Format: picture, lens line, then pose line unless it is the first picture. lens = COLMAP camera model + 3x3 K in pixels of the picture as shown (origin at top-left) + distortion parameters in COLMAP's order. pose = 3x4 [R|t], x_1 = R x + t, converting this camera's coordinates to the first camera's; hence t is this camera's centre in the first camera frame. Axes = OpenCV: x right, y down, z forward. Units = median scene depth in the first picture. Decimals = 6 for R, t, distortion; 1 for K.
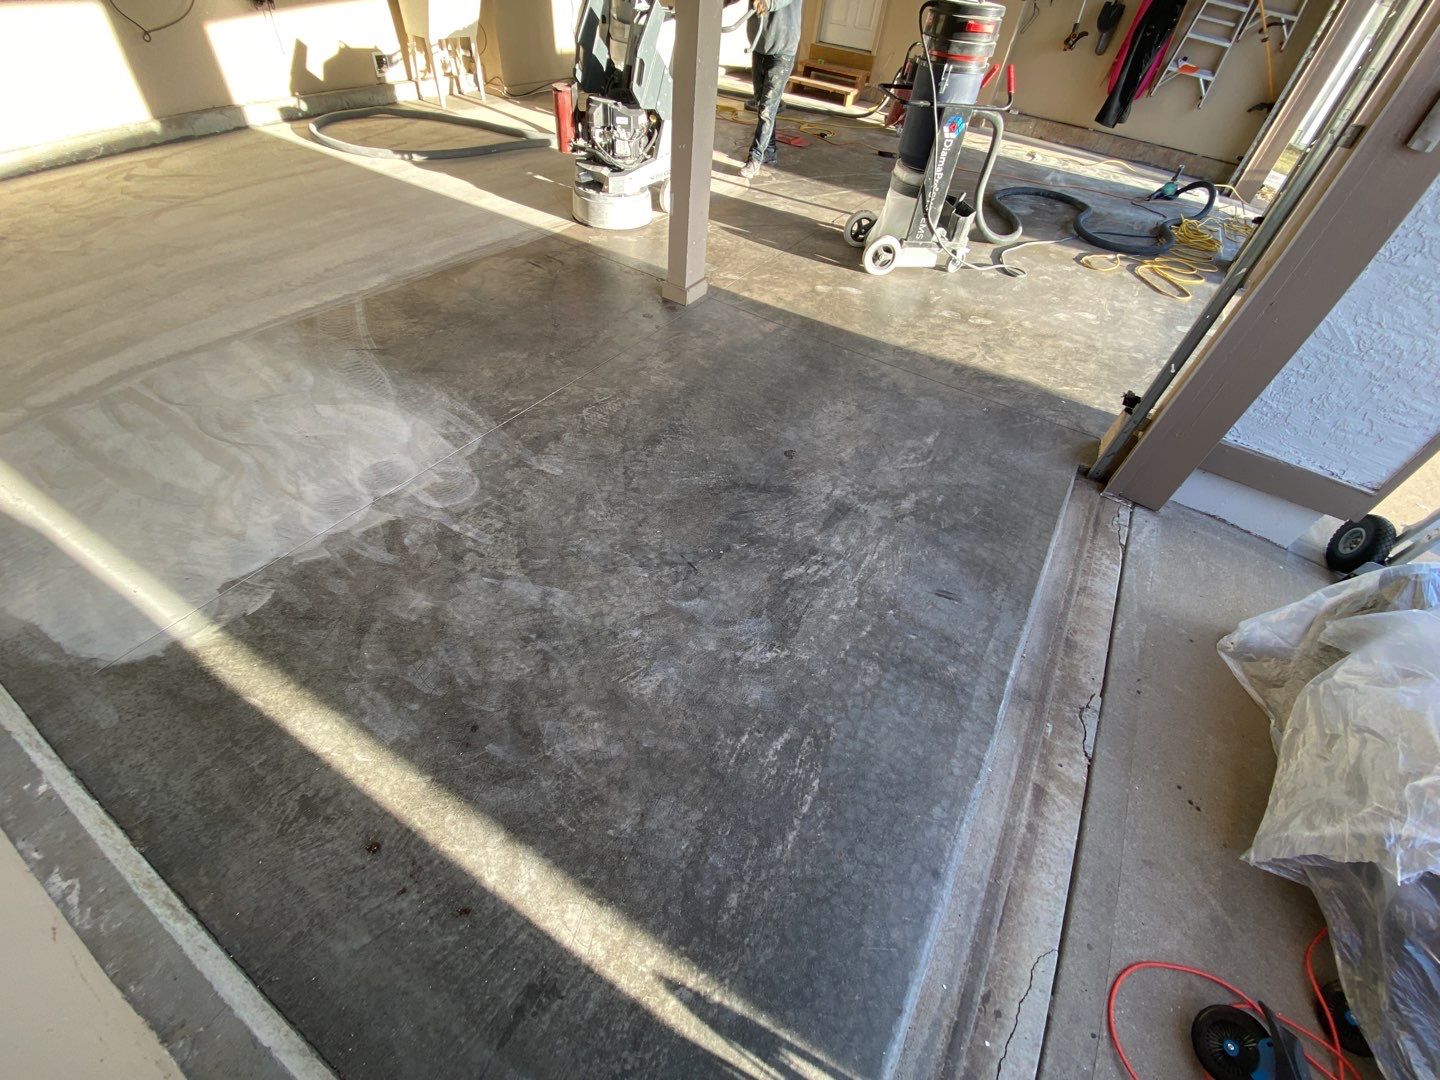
lens RADIAL K [[580.2, 0, 720.2], [0, 580.2, 537.3], [0, 0, 1]] dist [0.011261, -0.016149]
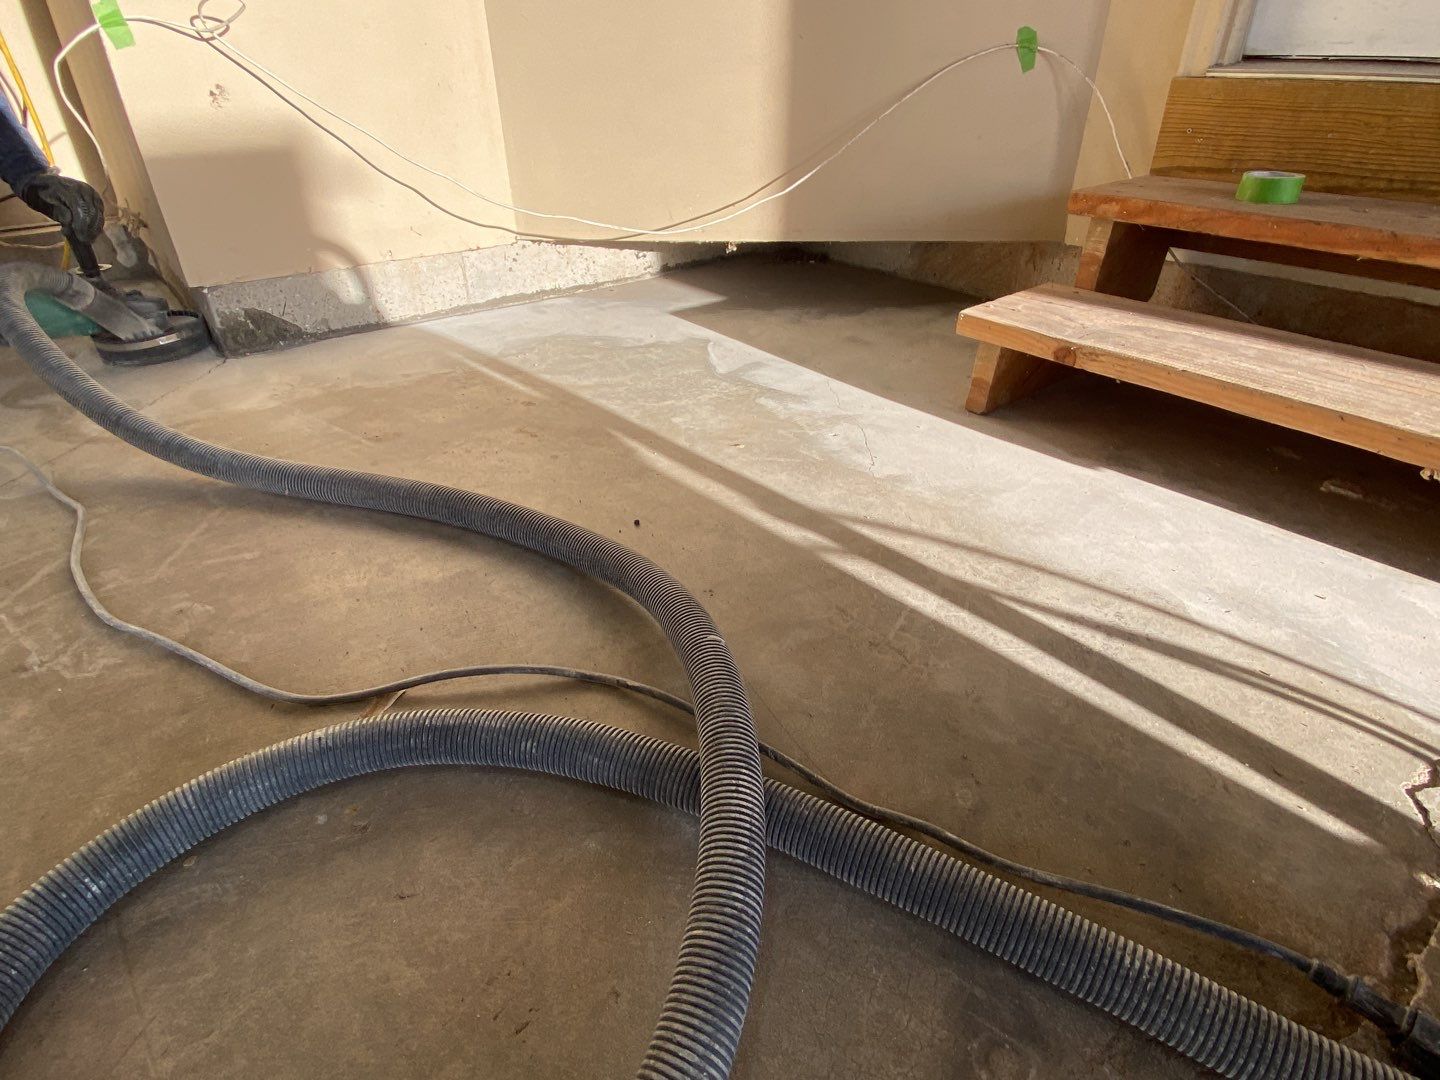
lens RADIAL K [[753.1, 0, 722.7], [0, 753.1, 535.9], [0, 0, 1]] dist [0.019138, -0.020503]
pose [[0.946398, 0.089525, -0.310348, 0.267599], [-0.168102, 0.956962, -0.236570, -1.527909], [0.275813, 0.276060, 0.920716, 1.857835]]
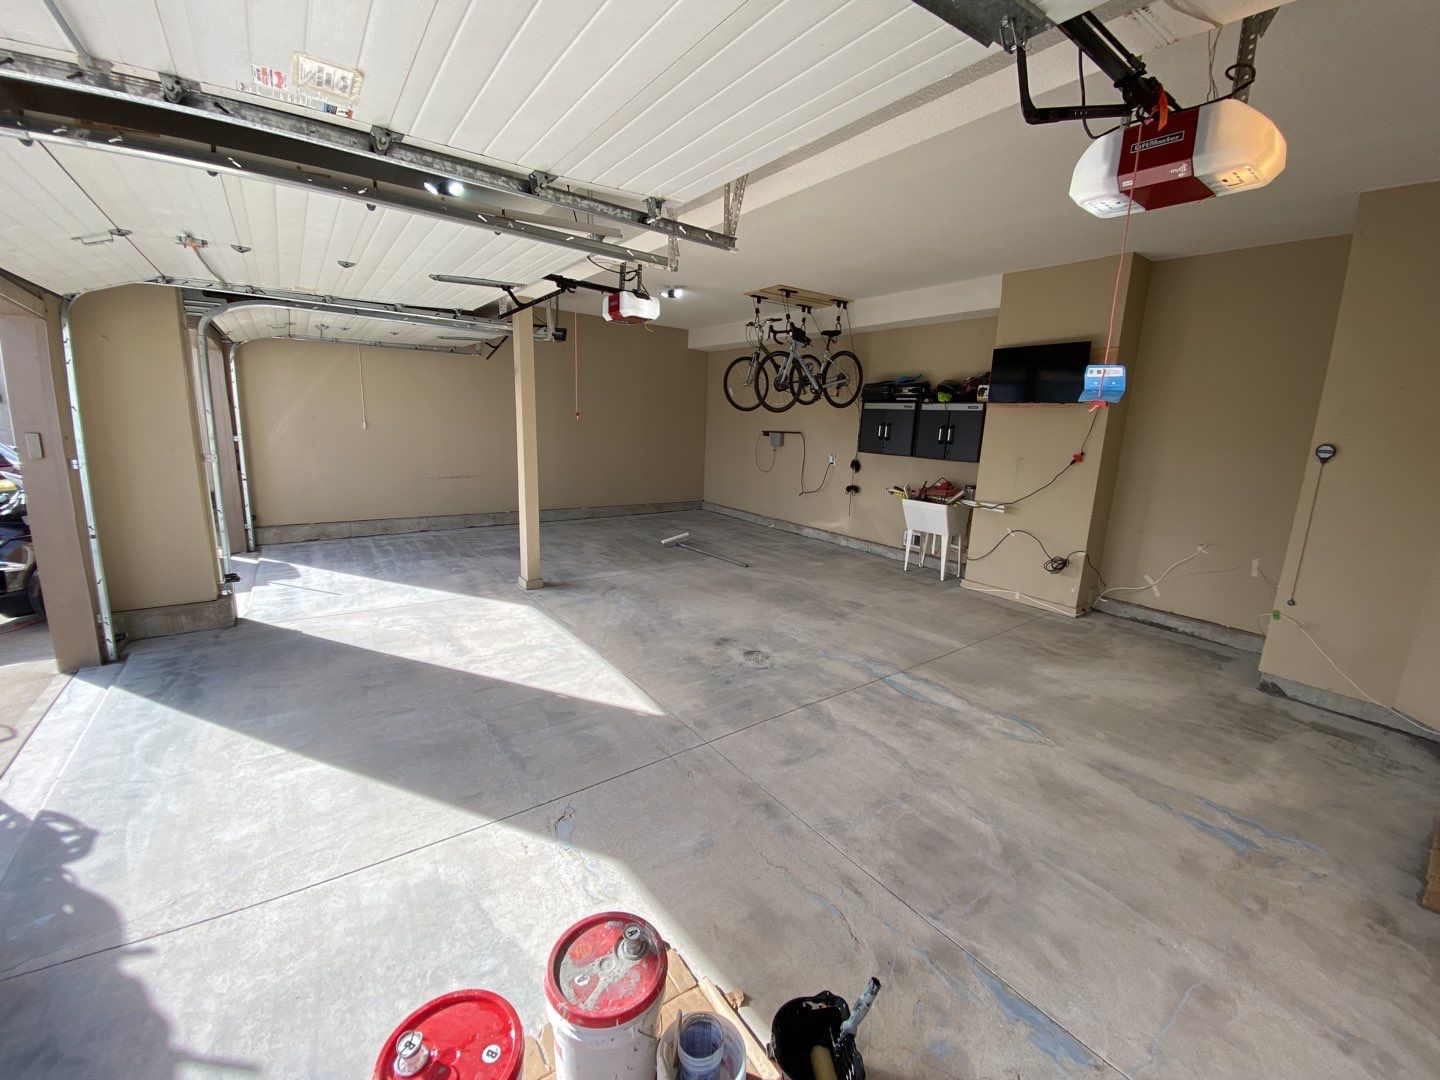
lens RADIAL K [[578.5, 0, 715.4], [0, 578.5, 535.6], [0, 0, 1]] dist [0.016660, -0.018771]
pose [[-0.369769, 0.083849, -0.925333, 1.294204], [-0.722890, 0.599695, 0.343213, -1.474075], [0.583696, 0.795823, -0.161135, 1.456399]]
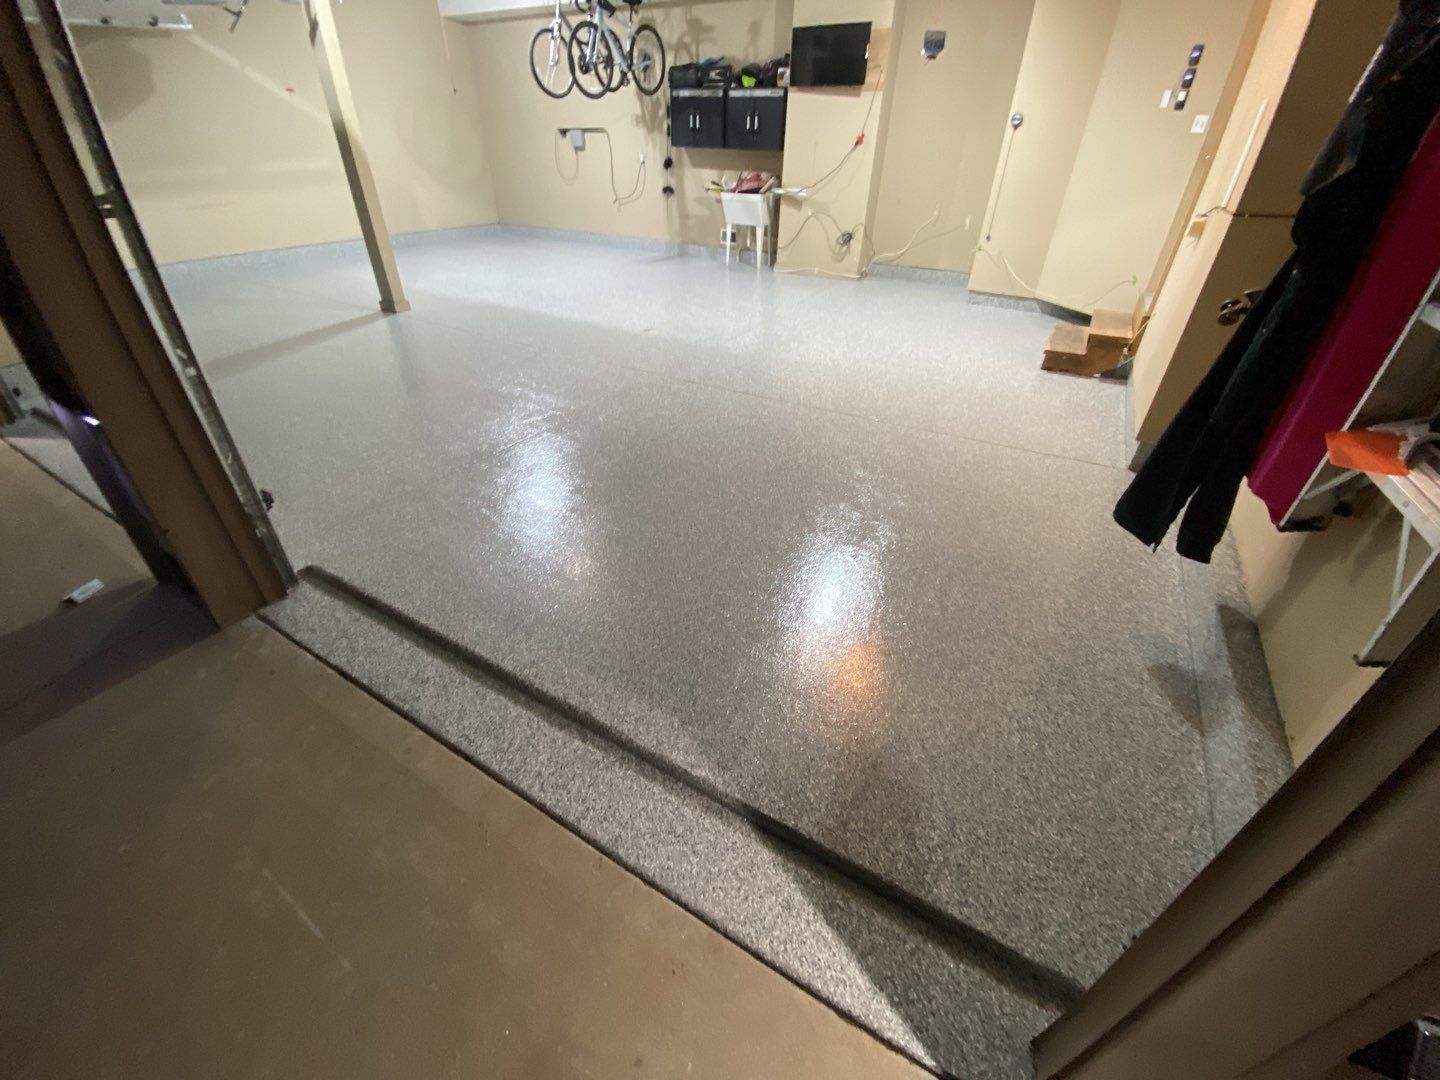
lens RADIAL K [[580.2, 0, 720.2], [0, 580.2, 537.3], [0, 0, 1]] dist [0.011261, -0.016149]
pose [[0.028194, 0.489362, -0.871625, 1.772331], [-0.738521, 0.597827, 0.311753, -1.244836], [0.673641, 0.634923, 0.378259, 1.405020]]
